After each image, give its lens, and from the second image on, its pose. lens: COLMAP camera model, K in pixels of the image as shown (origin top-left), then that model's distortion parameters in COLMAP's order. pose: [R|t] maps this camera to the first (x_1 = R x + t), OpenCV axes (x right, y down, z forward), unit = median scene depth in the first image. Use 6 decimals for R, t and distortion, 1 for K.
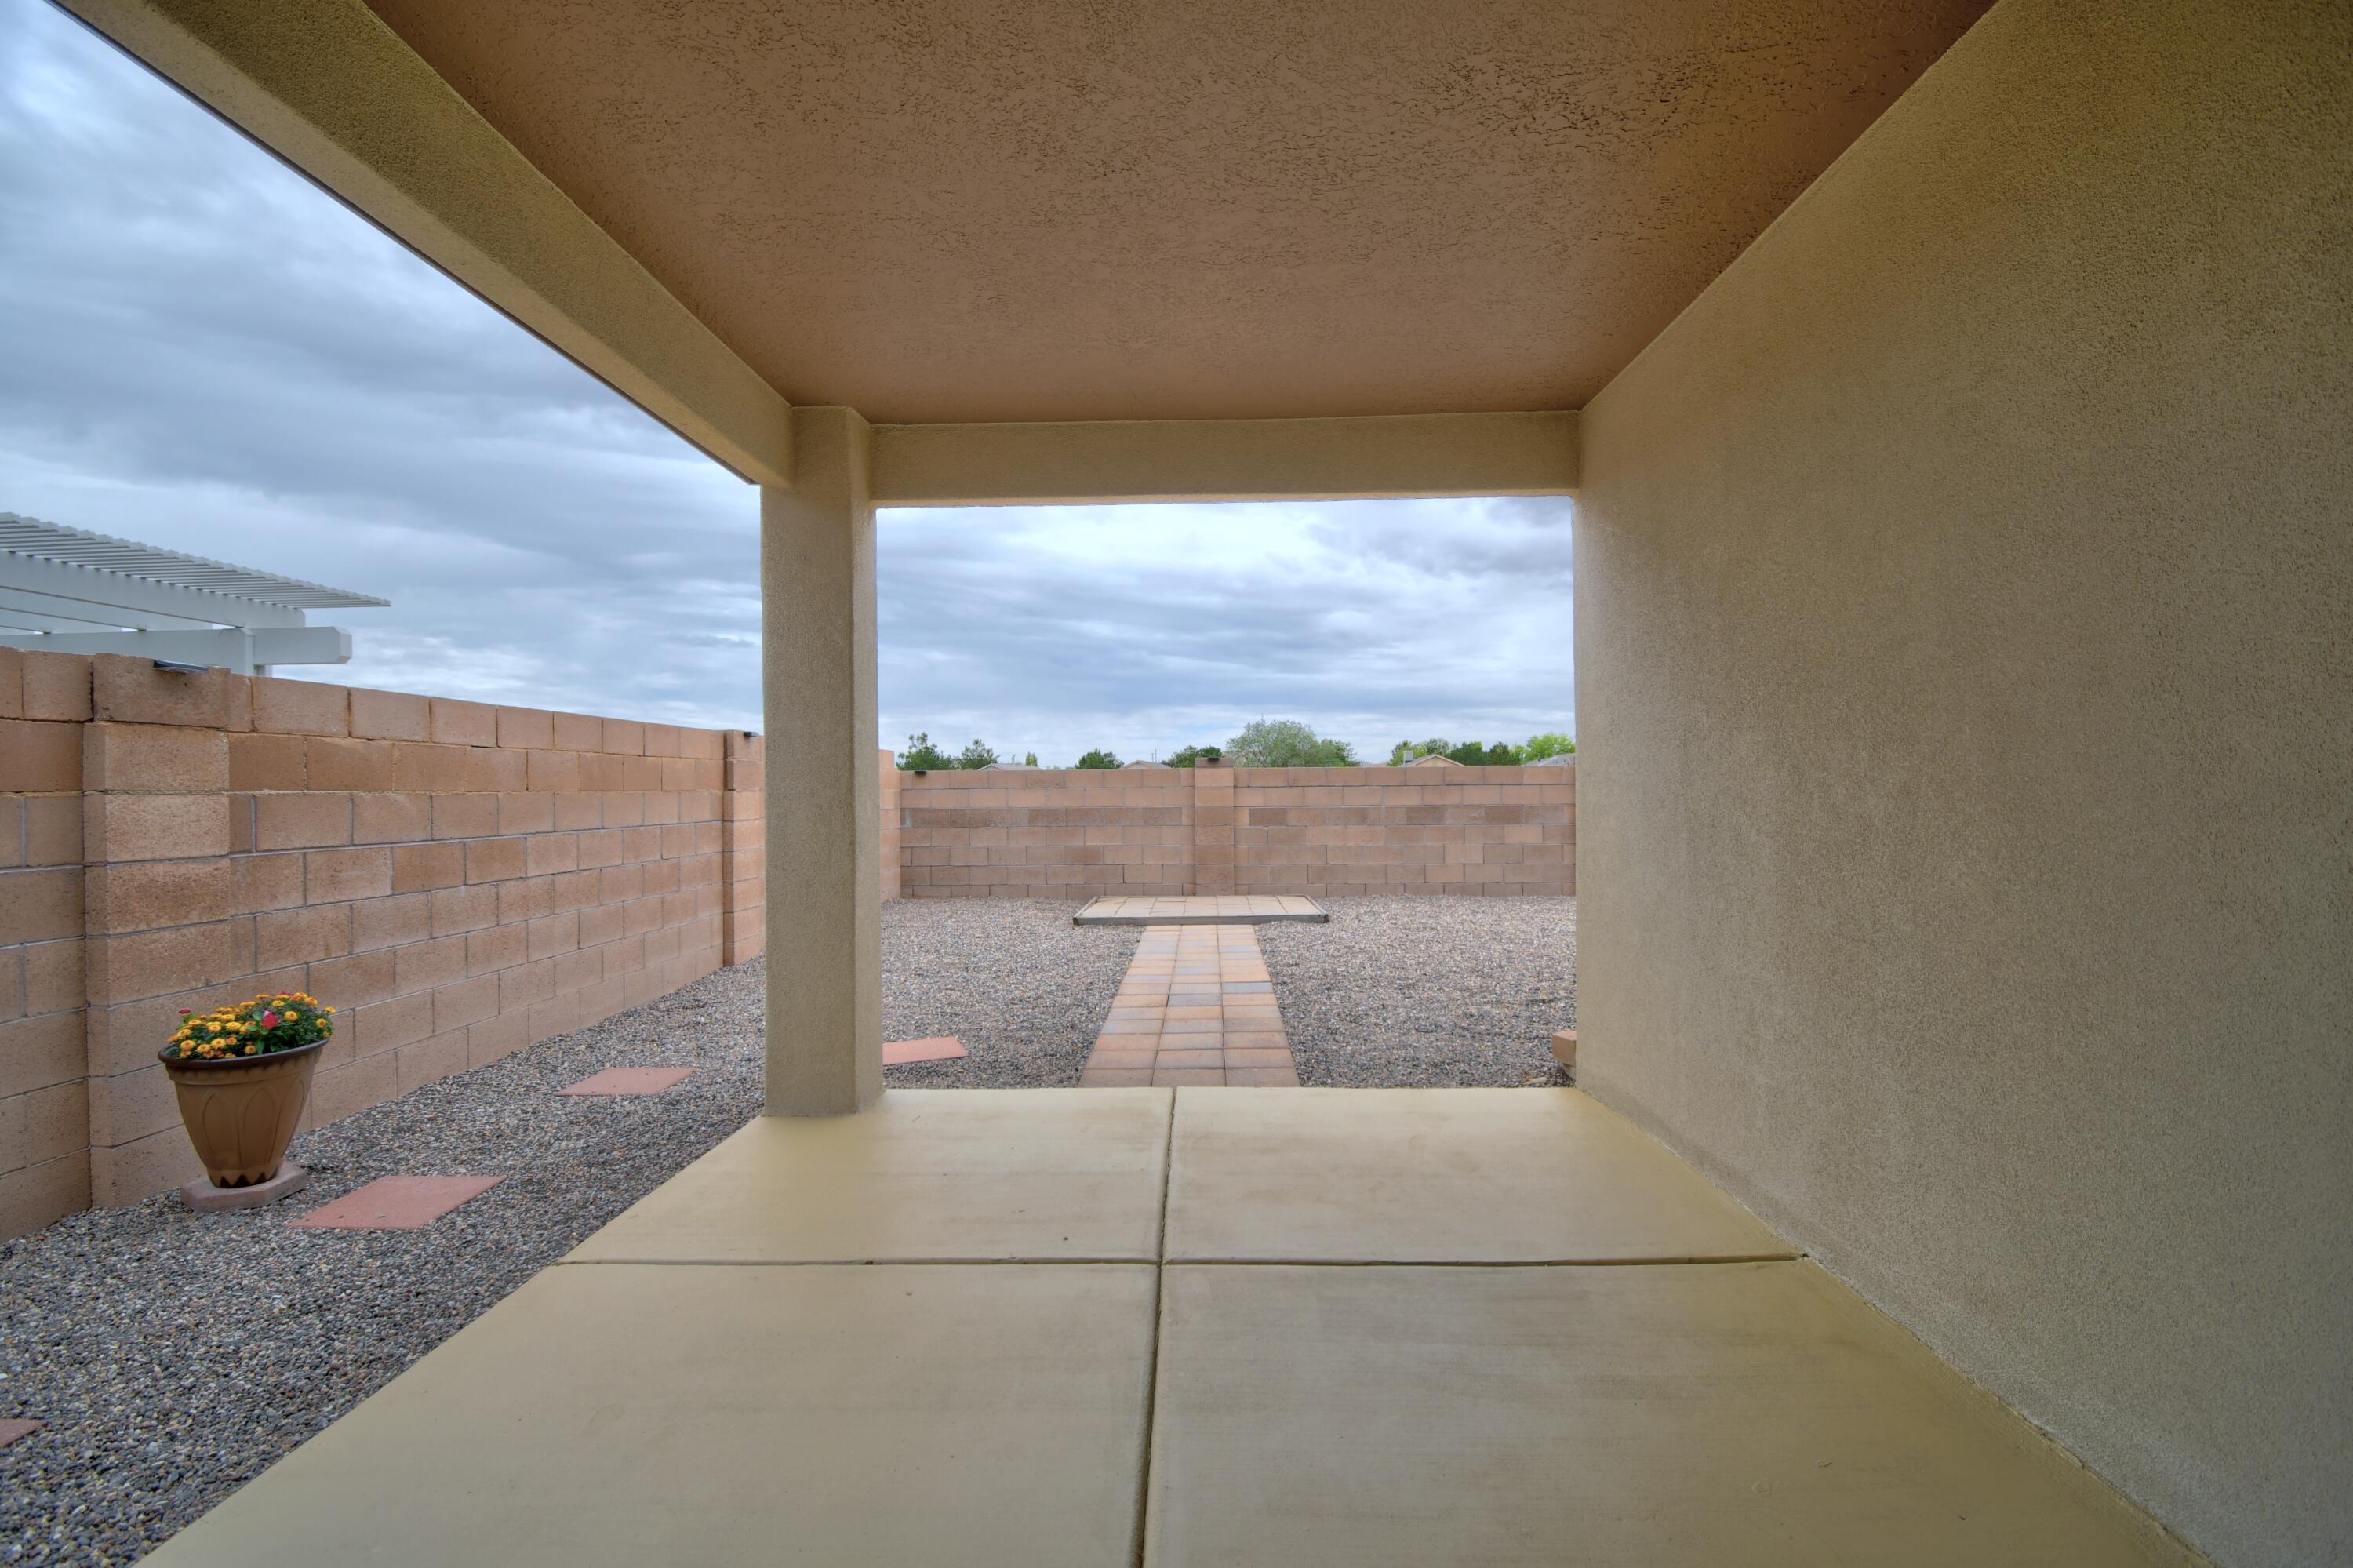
lens RADIAL K [[1062.1, 0, 1162.2], [0, 1062.1, 784.8], [0, 0, 1]] dist [-0.015344, -0.004582]
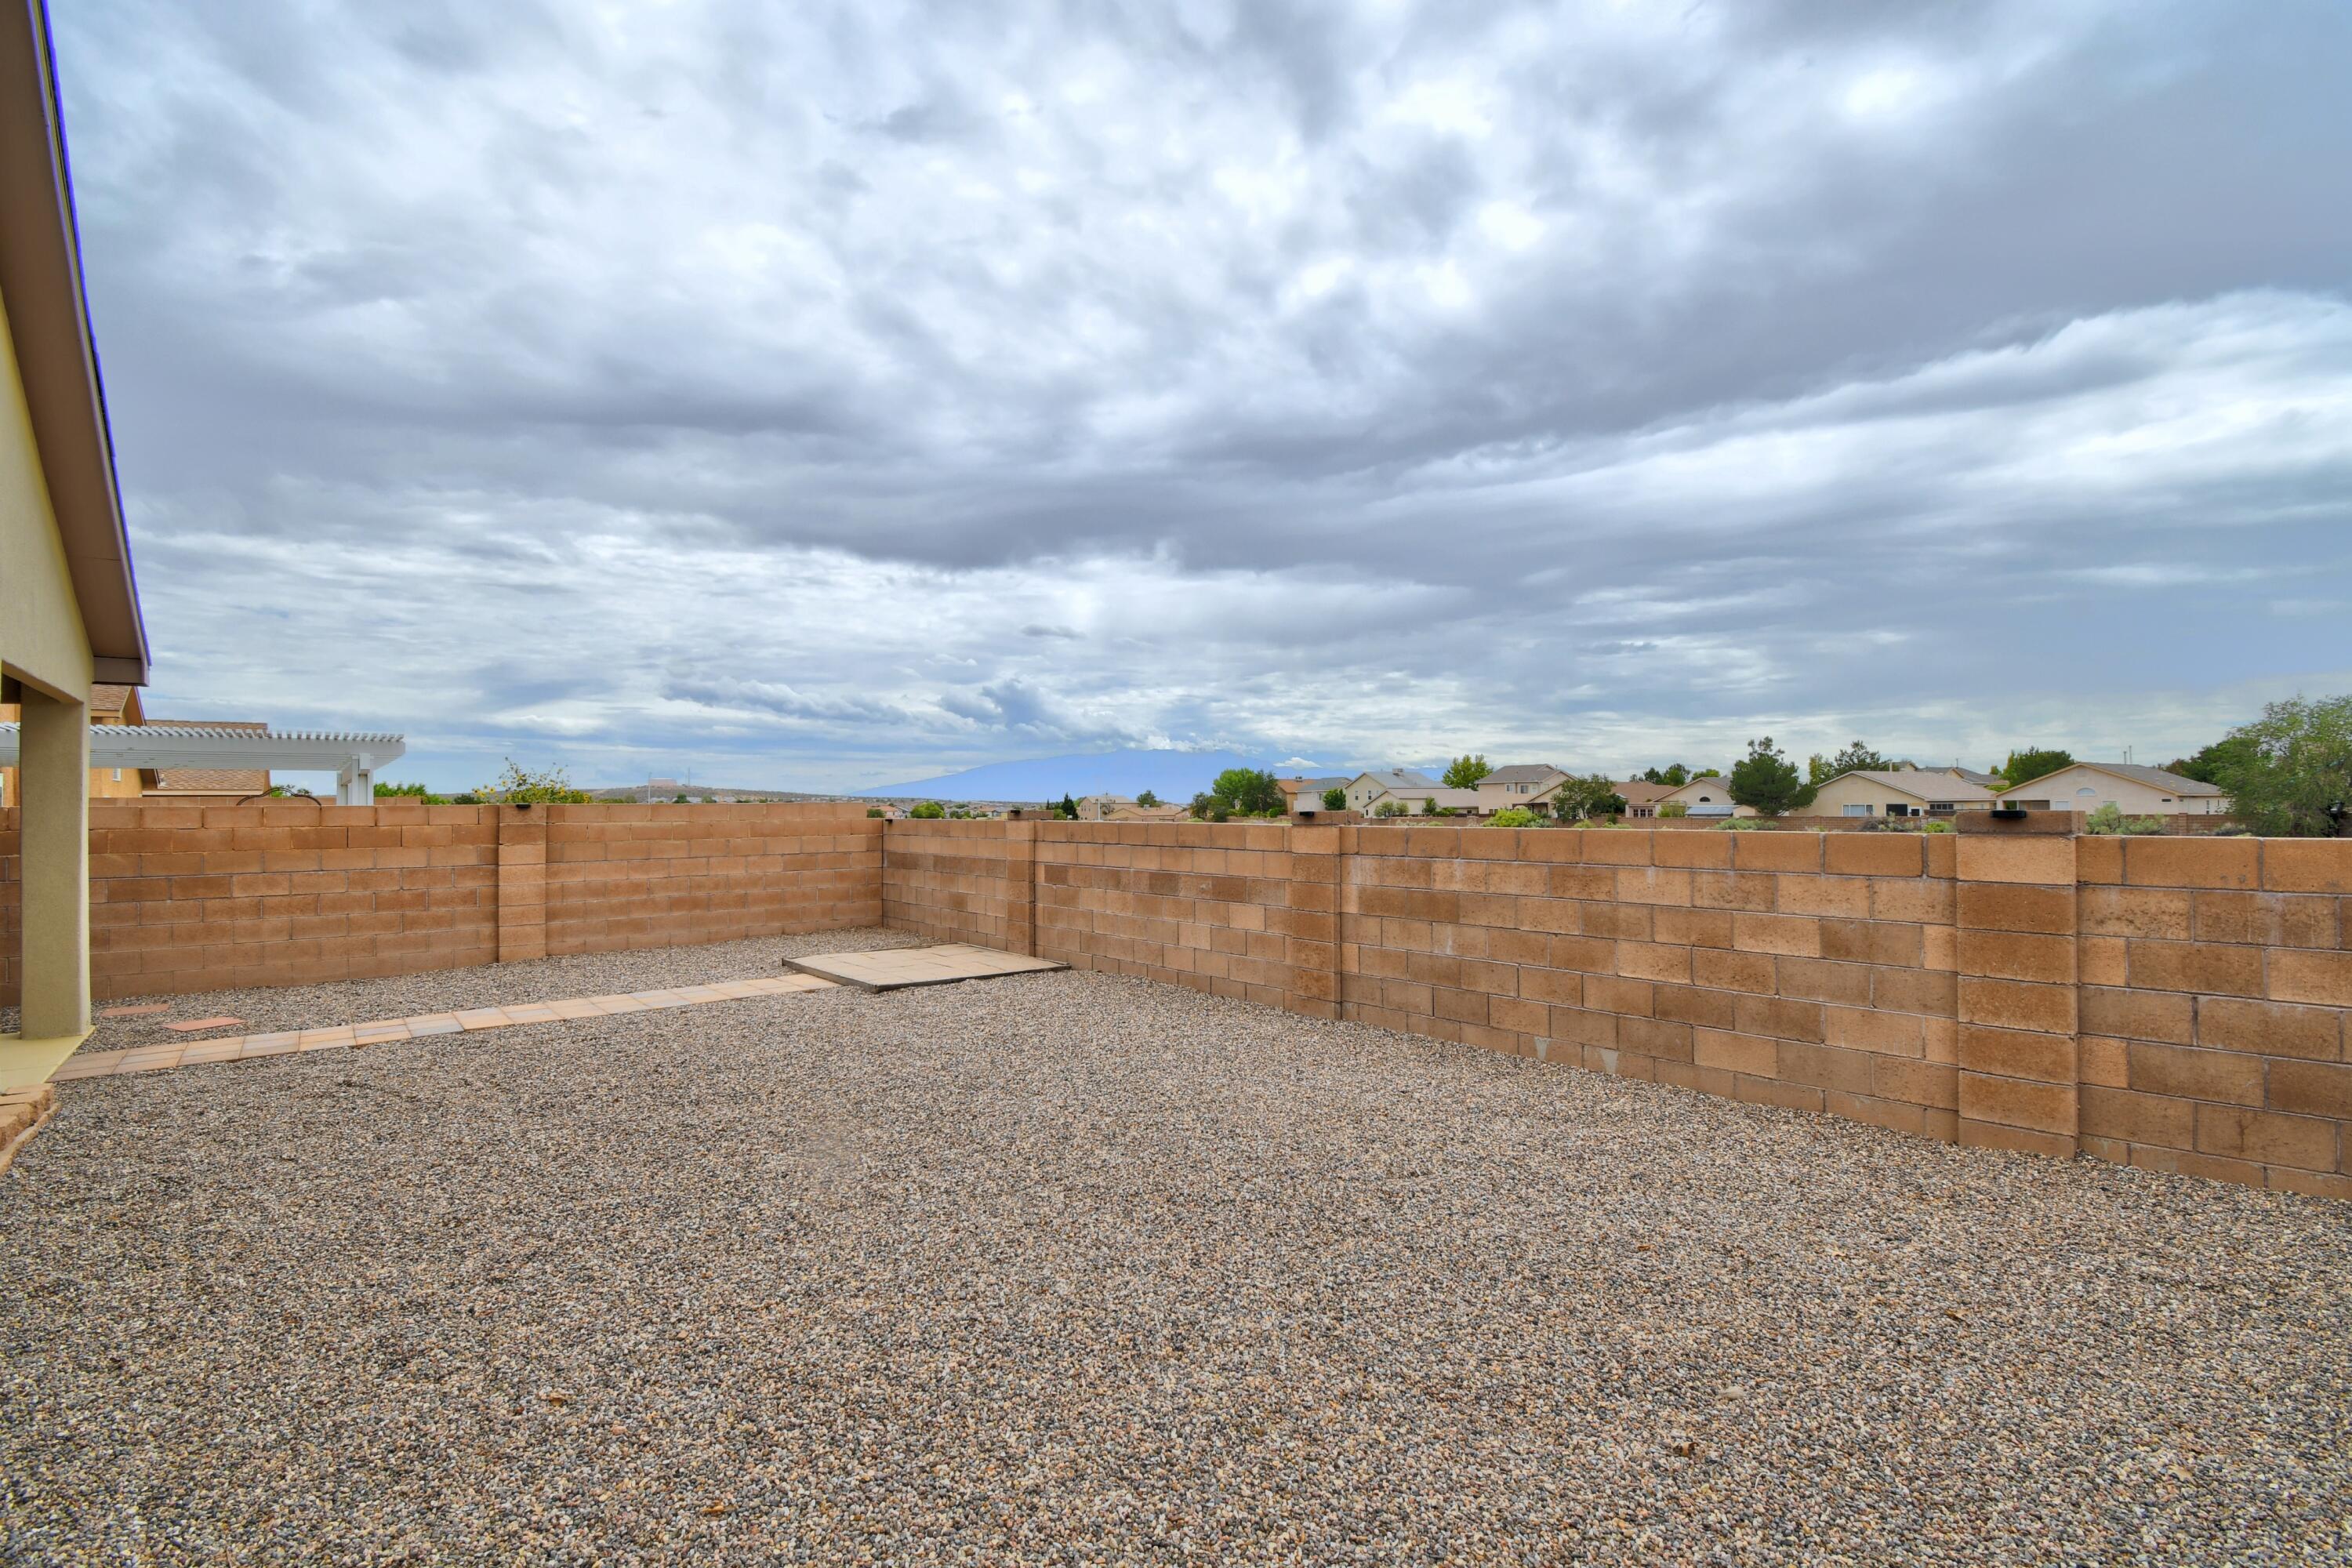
lens RADIAL K [[1061.6, 0, 1162.2], [0, 1061.6, 784.8], [0, 0, 1]] dist [-0.015344, -0.004582]
pose [[0.652991, -0.010604, -0.757292, 0.851867], [0.005838, 0.999943, -0.008968, -0.038525], [0.757343, 0.001435, 0.653015, 0.470803]]
